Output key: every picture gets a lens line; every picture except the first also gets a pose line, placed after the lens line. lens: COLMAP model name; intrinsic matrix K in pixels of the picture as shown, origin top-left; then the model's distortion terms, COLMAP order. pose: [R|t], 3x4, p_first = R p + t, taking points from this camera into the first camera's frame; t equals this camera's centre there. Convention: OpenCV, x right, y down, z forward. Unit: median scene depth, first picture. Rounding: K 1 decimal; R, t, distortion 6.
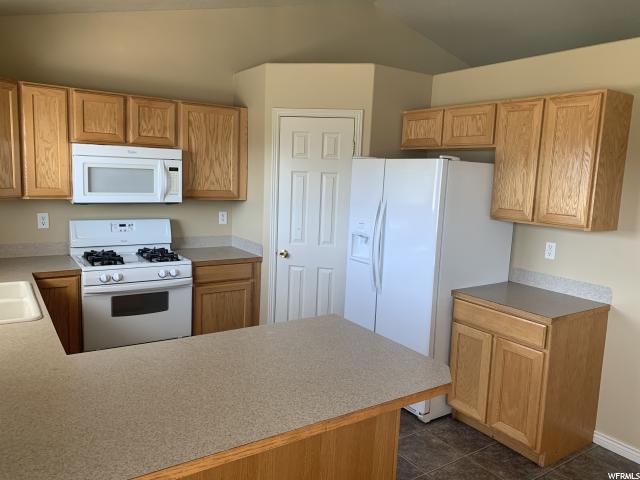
lens RADIAL K [[490.8, 0, 321.7], [0, 490.8, 236.3], [0, 0, 1]] dist [0.032064, -0.000275]
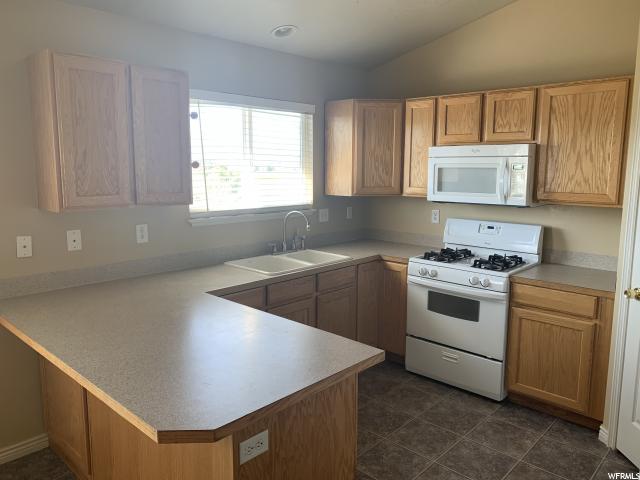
lens RADIAL K [[490.8, 0, 321.7], [0, 490.8, 236.3], [0, 0, 1]] dist [0.032064, -0.000275]
pose [[0.223249, 0.101399, -0.969473, 0.484772], [-0.124350, 0.989411, 0.074849, -0.038482], [0.966797, 0.103844, 0.233494, 0.482544]]
